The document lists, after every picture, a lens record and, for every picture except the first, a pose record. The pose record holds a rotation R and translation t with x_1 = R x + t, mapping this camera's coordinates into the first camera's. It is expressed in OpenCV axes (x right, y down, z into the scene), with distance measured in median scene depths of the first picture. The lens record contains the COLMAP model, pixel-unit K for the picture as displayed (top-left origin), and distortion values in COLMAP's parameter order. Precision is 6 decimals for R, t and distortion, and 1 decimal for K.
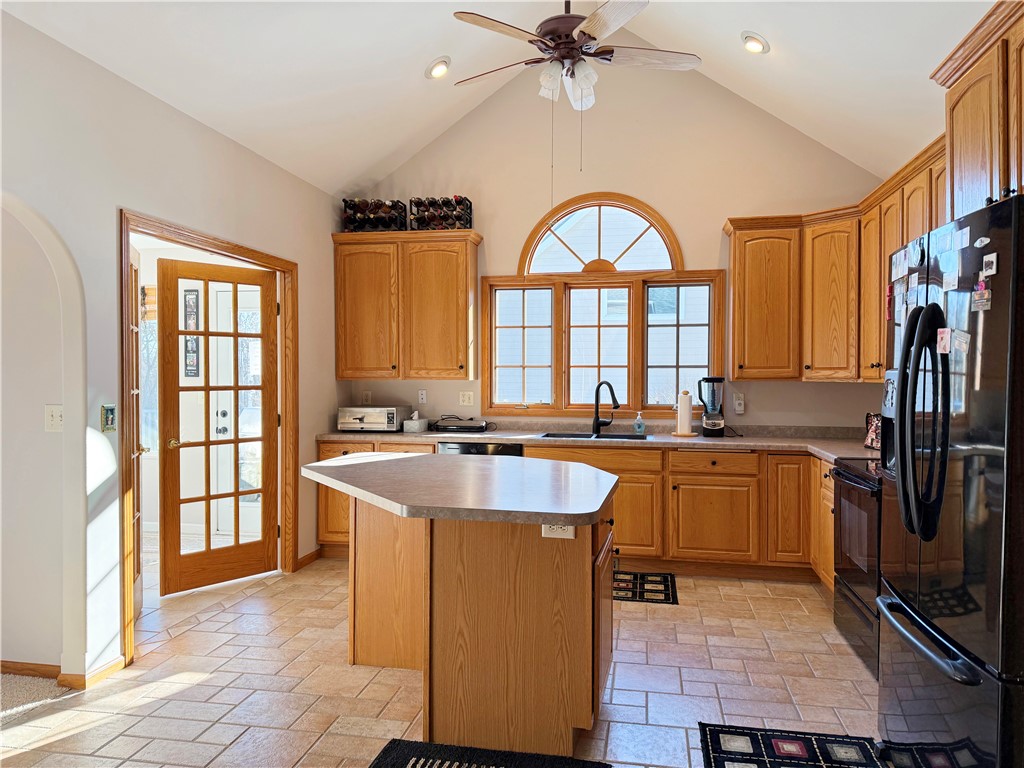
lens RADIAL K [[724.5, 0, 509.3], [0, 724.5, 384.0], [0, 0, 1]] dist [-0.002376, -0.006567]
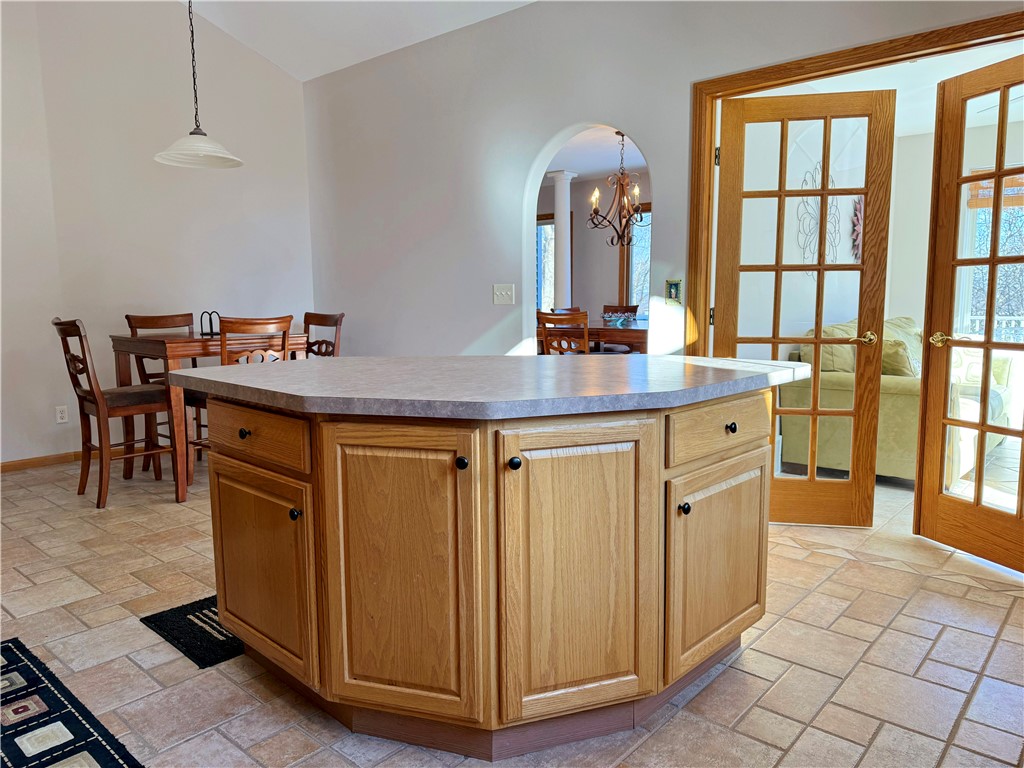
lens RADIAL K [[724.5, 0, 508.0], [0, 724.5, 387.0], [0, 0, 1]] dist [-0.002376, -0.006567]
pose [[-0.514109, 0.109146, -0.850752, 0.389534], [0.001858, 0.992010, 0.126145, 0.038237], [0.857723, 0.063271, -0.510205, 1.019463]]
